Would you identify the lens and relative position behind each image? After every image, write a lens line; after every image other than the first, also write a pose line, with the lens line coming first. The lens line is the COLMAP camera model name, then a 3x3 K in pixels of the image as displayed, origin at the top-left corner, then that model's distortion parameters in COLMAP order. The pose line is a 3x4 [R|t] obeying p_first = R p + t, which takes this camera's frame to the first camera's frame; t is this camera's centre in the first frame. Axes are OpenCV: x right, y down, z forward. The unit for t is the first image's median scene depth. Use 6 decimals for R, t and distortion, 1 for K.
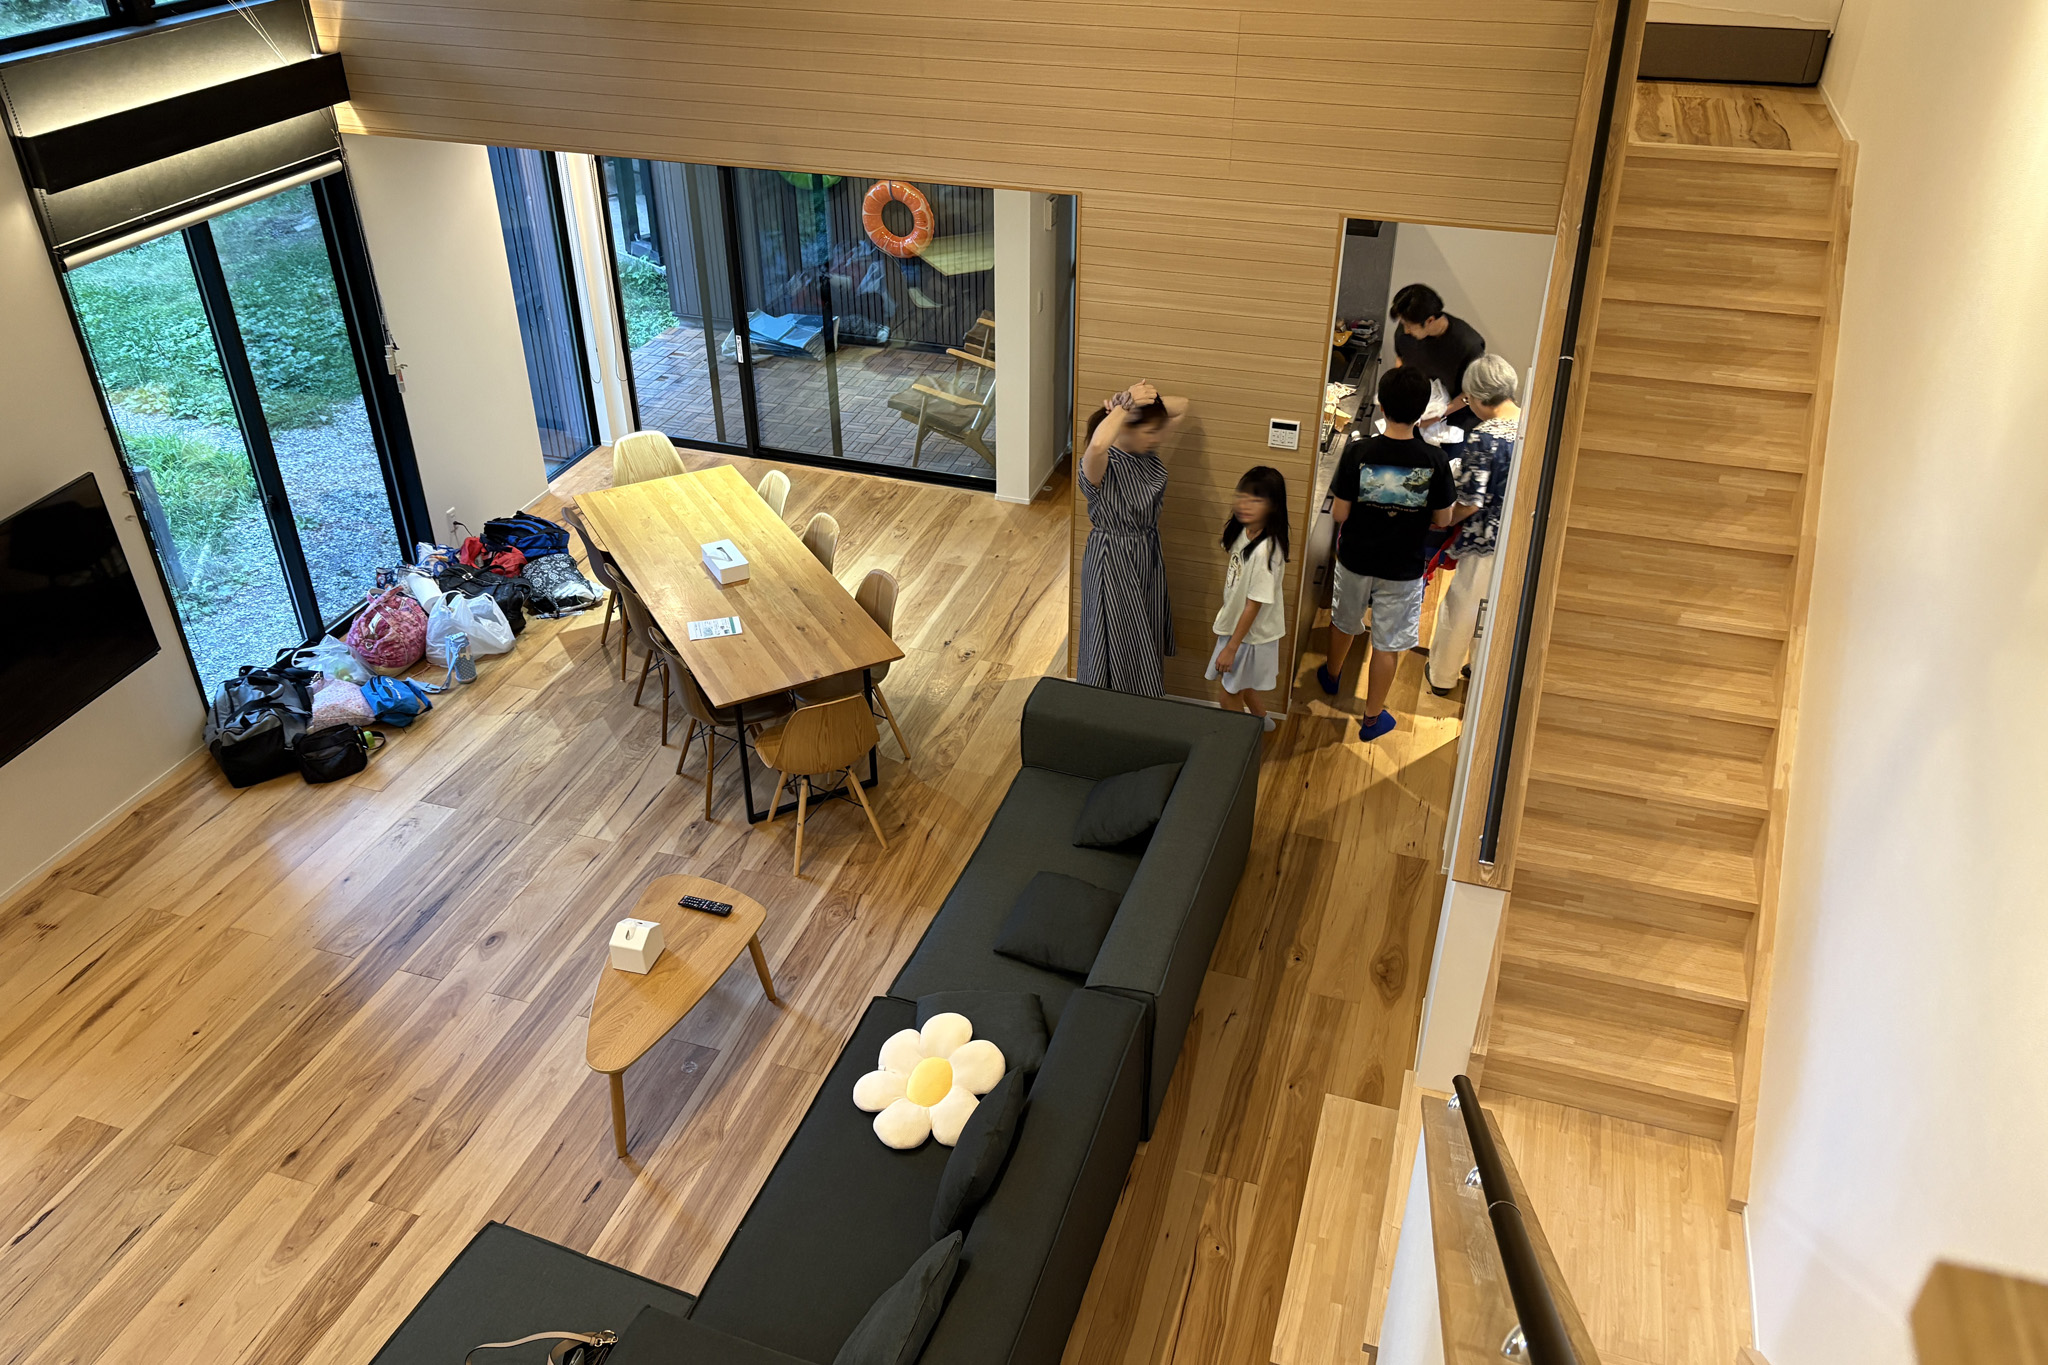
lens RADIAL K [[1569.7, 0, 1024.0], [0, 1569.7, 682.5], [0, 0, 1]] dist [0.038904, -0.001501]
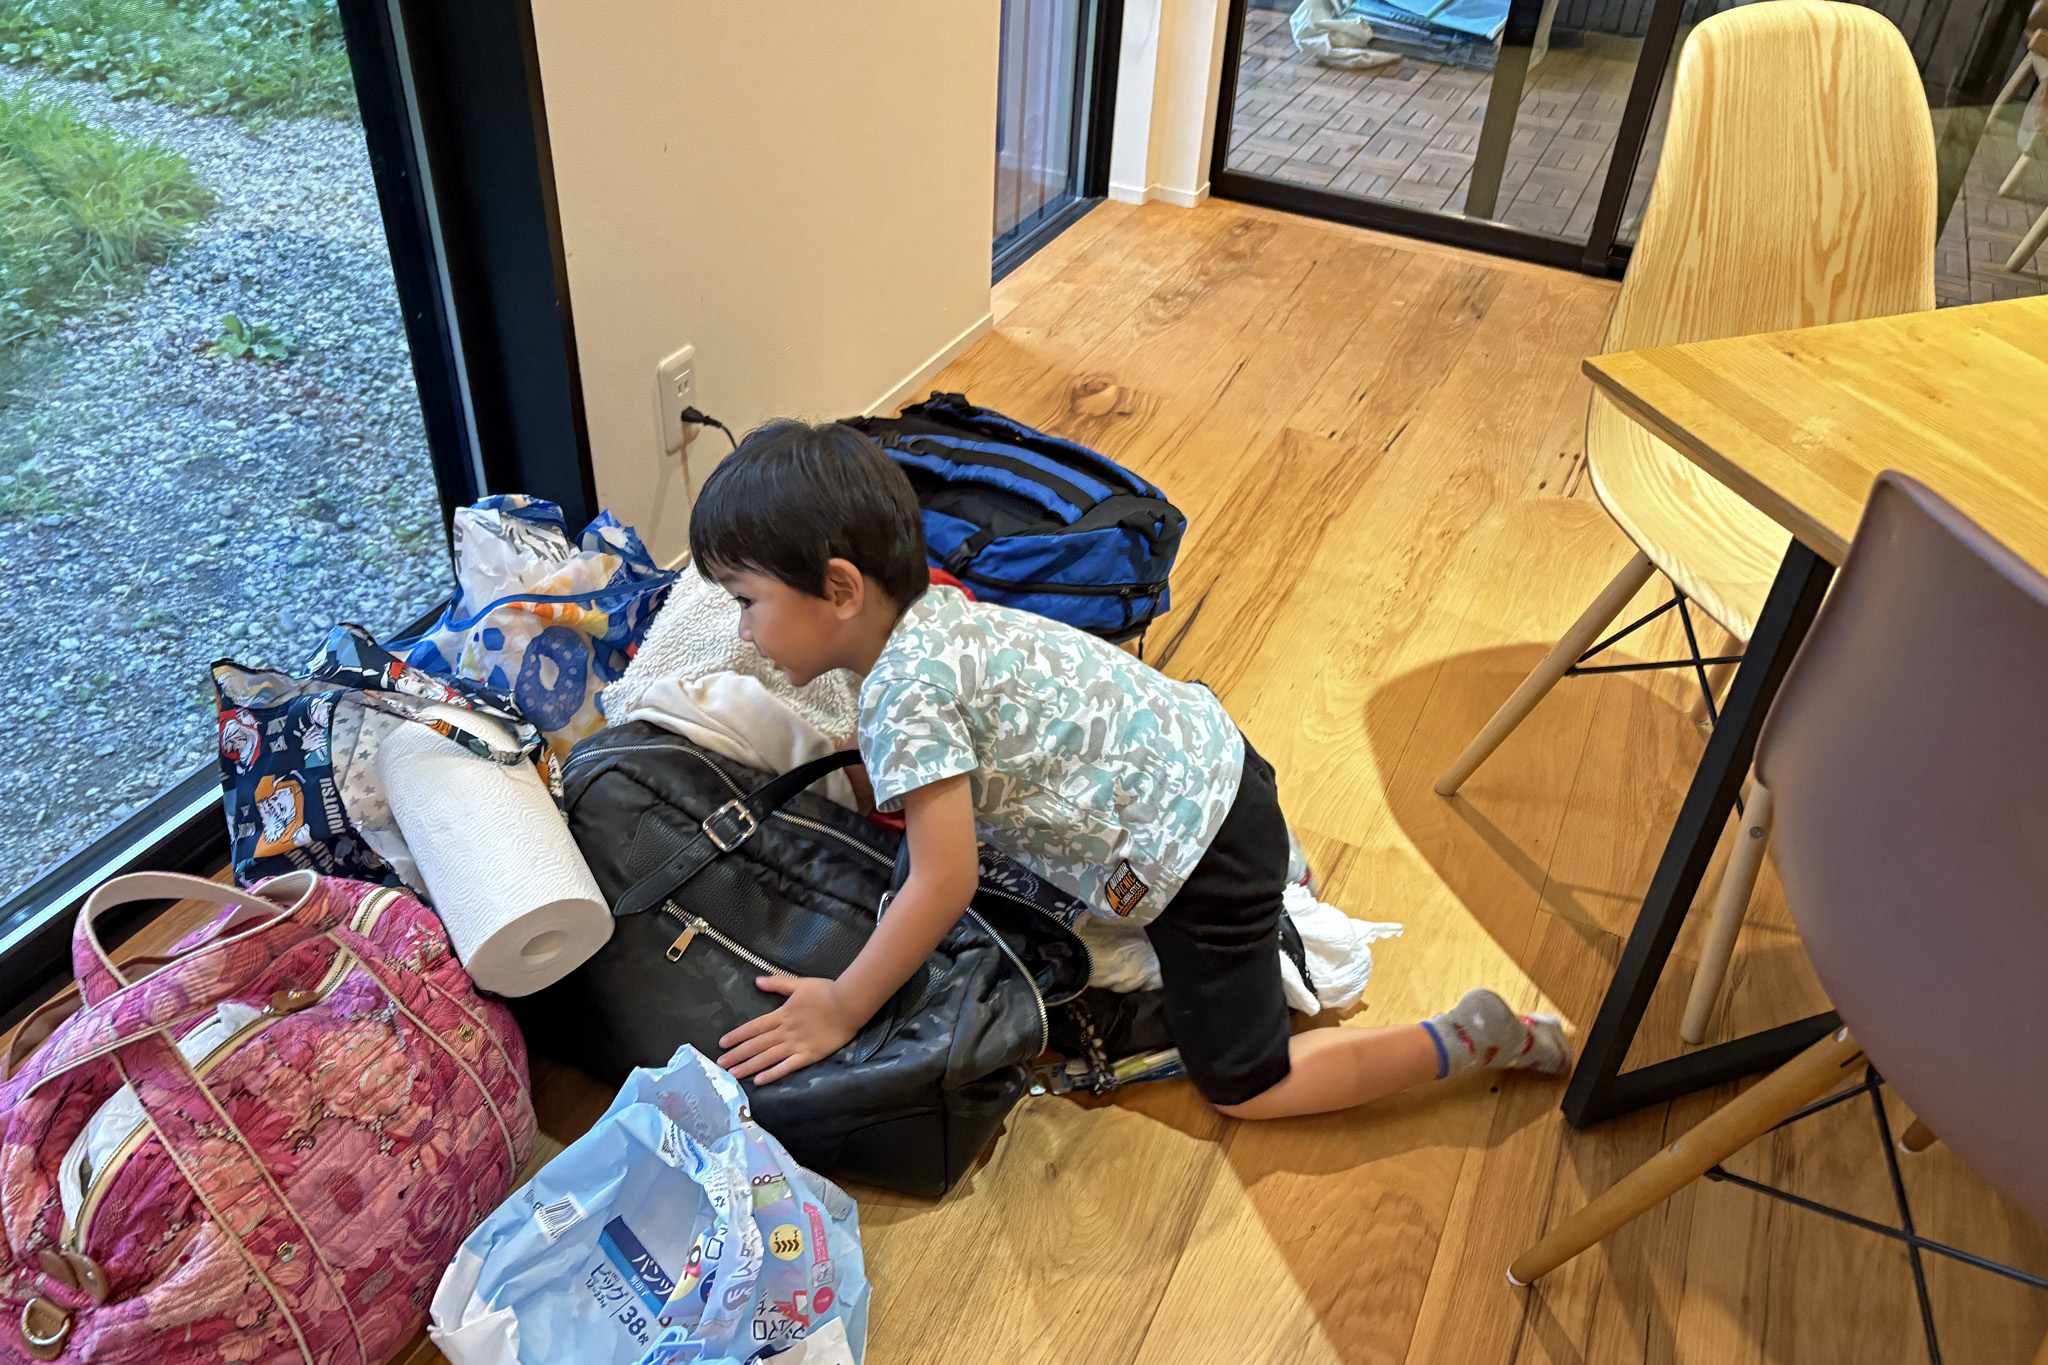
lens RADIAL K [[1569.7, 0, 1024.0], [0, 1569.7, 682.5], [0, 0, 1]] dist [0.038904, -0.001501]
pose [[0.990192, 0.118481, -0.074041, -0.264593], [-0.112397, 0.990311, 0.081553, -0.079872], [0.082986, -0.072431, 0.993915, 0.706655]]
